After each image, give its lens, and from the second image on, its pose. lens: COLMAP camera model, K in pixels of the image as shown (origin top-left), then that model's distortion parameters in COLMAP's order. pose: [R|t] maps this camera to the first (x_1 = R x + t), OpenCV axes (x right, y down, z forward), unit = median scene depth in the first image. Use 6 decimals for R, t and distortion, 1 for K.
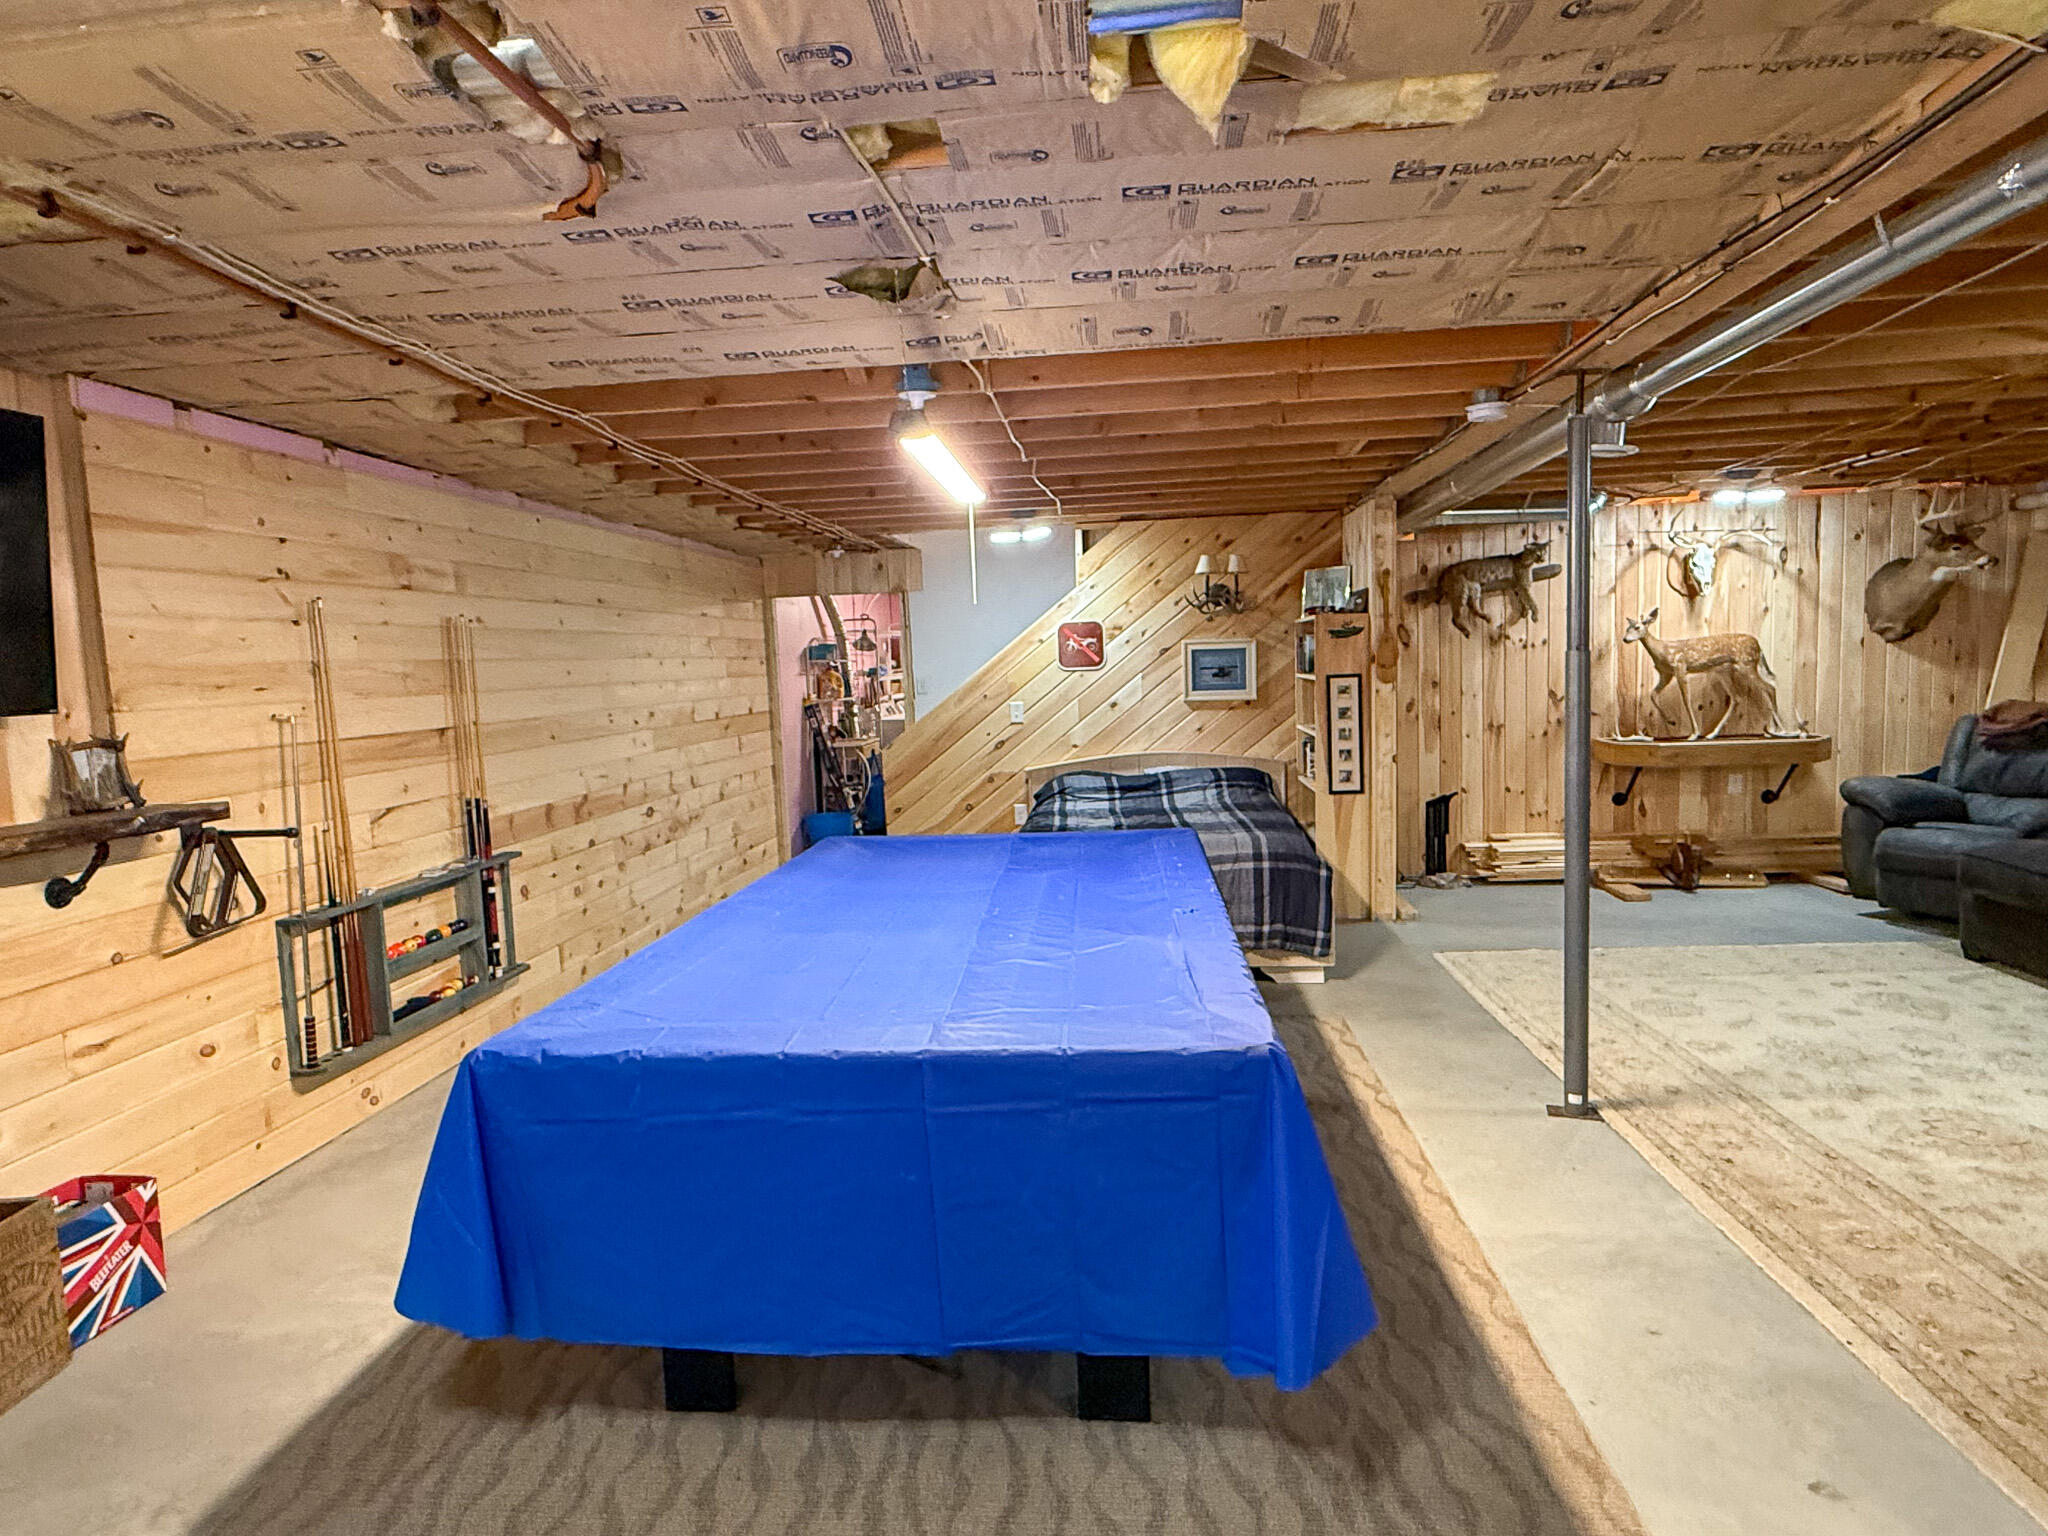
lens RADIAL K [[1162.8, 0, 1024.0], [0, 1162.8, 768.0], [0, 0, 1]] dist [0.002736, 0.001018]
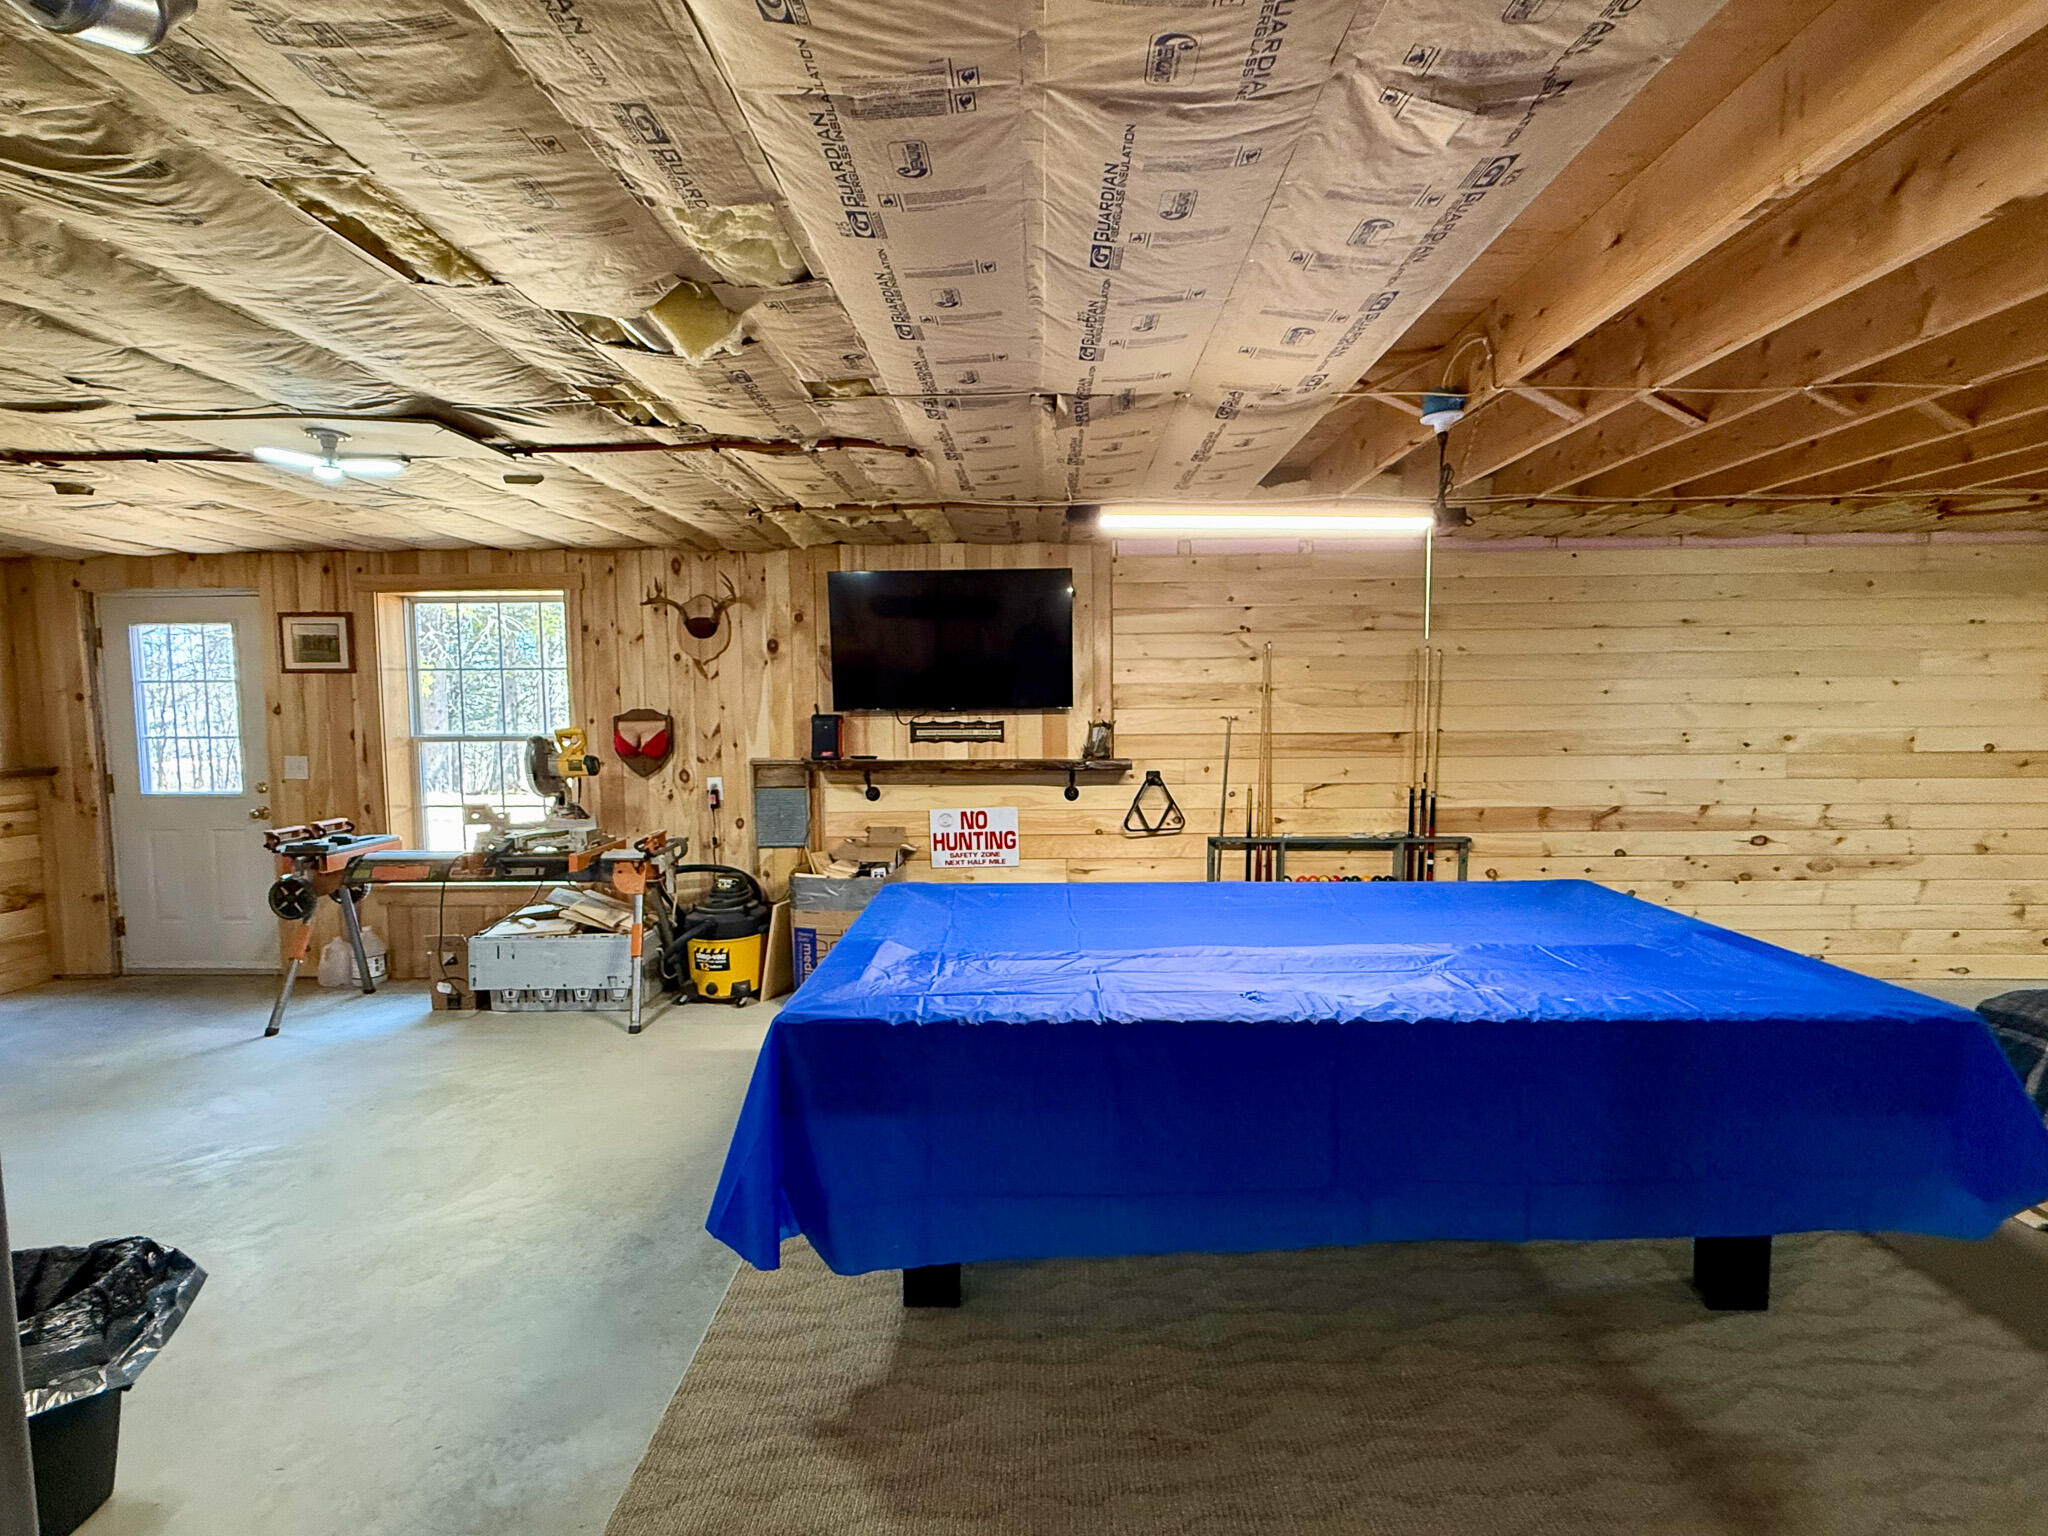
lens RADIAL K [[914.4, 0, 1024.0], [0, 914.4, 768.0], [0, 0, 1]] dist [0.000501, 0.000015]
pose [[0.087358, 0.114845, -0.989535, 0.588851], [-0.087292, 0.990394, 0.107238, -0.080373], [0.992345, 0.077010, 0.096544, 0.556895]]
